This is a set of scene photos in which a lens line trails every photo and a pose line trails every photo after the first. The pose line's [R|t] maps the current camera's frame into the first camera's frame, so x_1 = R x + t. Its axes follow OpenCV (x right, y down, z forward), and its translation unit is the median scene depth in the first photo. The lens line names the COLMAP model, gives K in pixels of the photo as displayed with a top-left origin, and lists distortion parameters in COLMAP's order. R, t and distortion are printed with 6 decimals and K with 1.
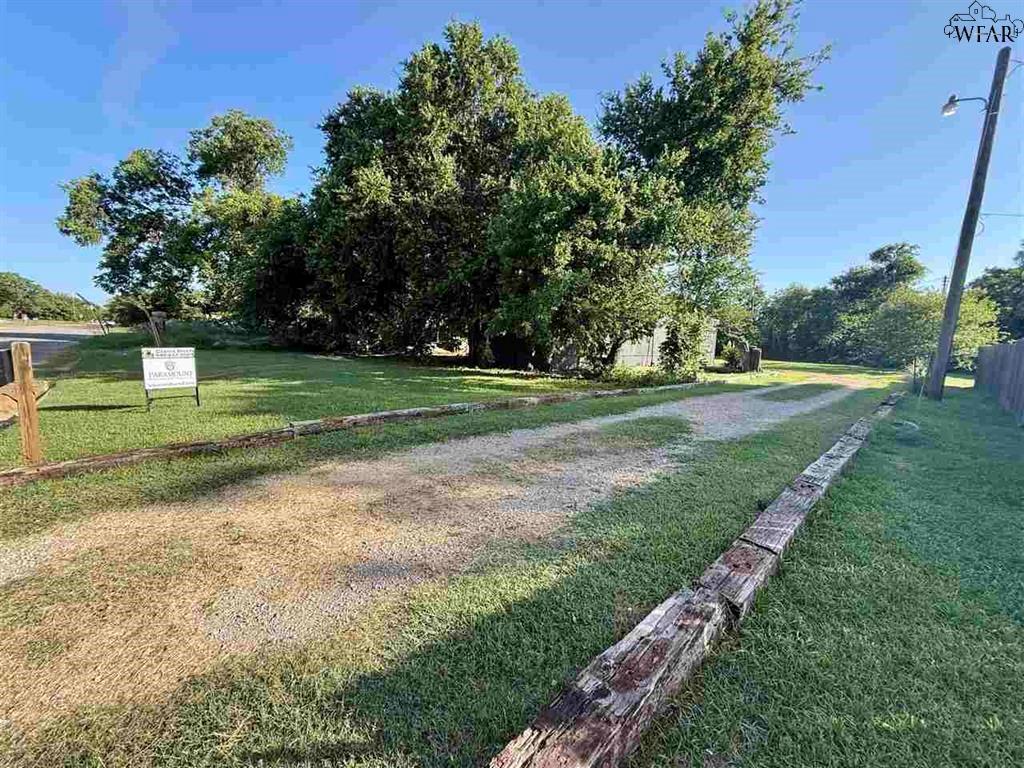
lens RADIAL K [[409.0, 0, 512.3], [0, 409.0, 383.9], [0, 0, 1]] dist [0.000096, -0.000375]
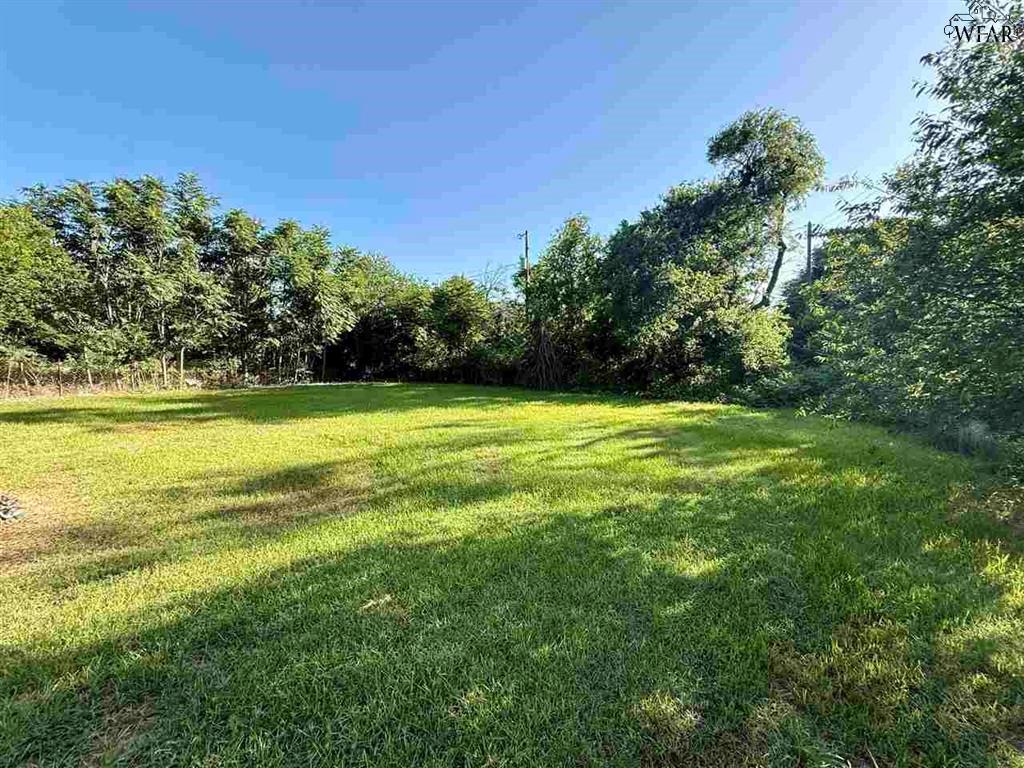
lens RADIAL K [[409.0, 0, 512.7], [0, 409.0, 383.4], [0, 0, 1]] dist [0.000096, -0.000375]
pose [[0.932676, -0.042699, 0.358179, 0.514256], [0.056569, 0.997997, -0.028330, -0.059918], [-0.356251, 0.046684, 0.933223, 0.684947]]
